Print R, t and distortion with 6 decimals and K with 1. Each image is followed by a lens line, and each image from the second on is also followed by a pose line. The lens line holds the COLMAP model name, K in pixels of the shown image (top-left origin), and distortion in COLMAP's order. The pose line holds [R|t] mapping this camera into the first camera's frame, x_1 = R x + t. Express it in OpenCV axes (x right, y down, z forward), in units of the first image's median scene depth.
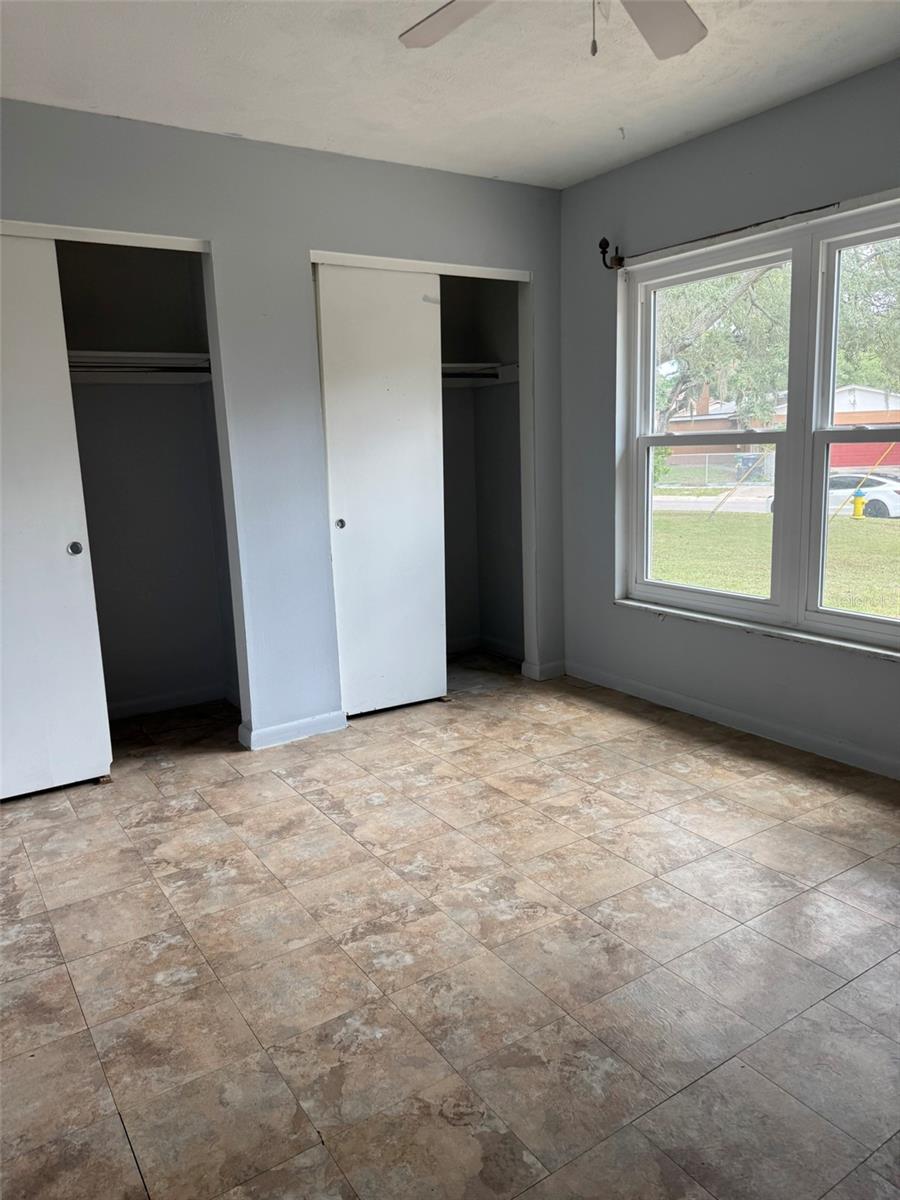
lens RADIAL K [[840.8, 0, 455.4], [0, 840.8, 604.6], [0, 0, 1]] dist [0.062743, -0.027460]
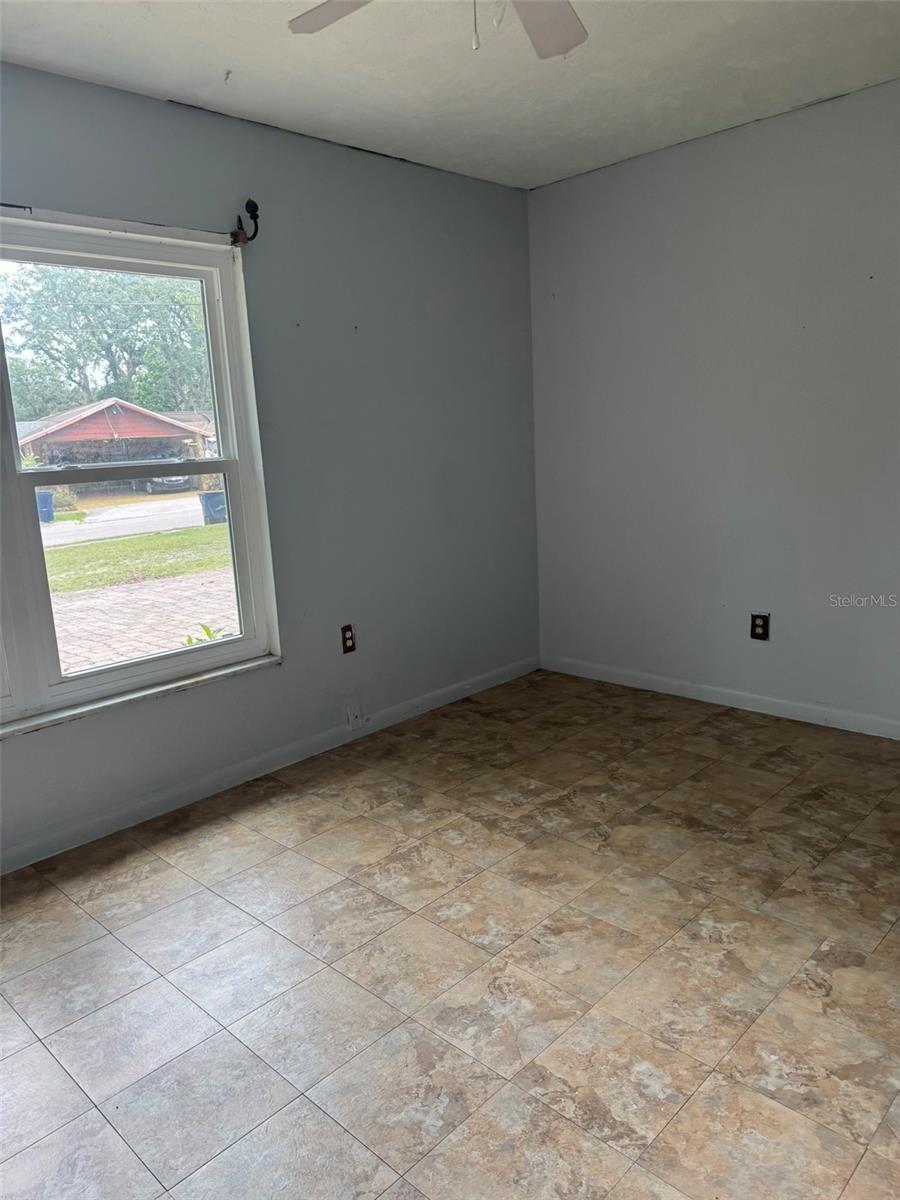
lens RADIAL K [[840.8, 0, 455.4], [0, 840.8, 604.6], [0, 0, 1]] dist [0.062743, -0.027460]
pose [[-0.205588, -0.159789, 0.965506, -0.749810], [0.243825, 0.947106, 0.208662, -0.235486], [-0.947778, 0.278312, -0.155753, 1.157452]]
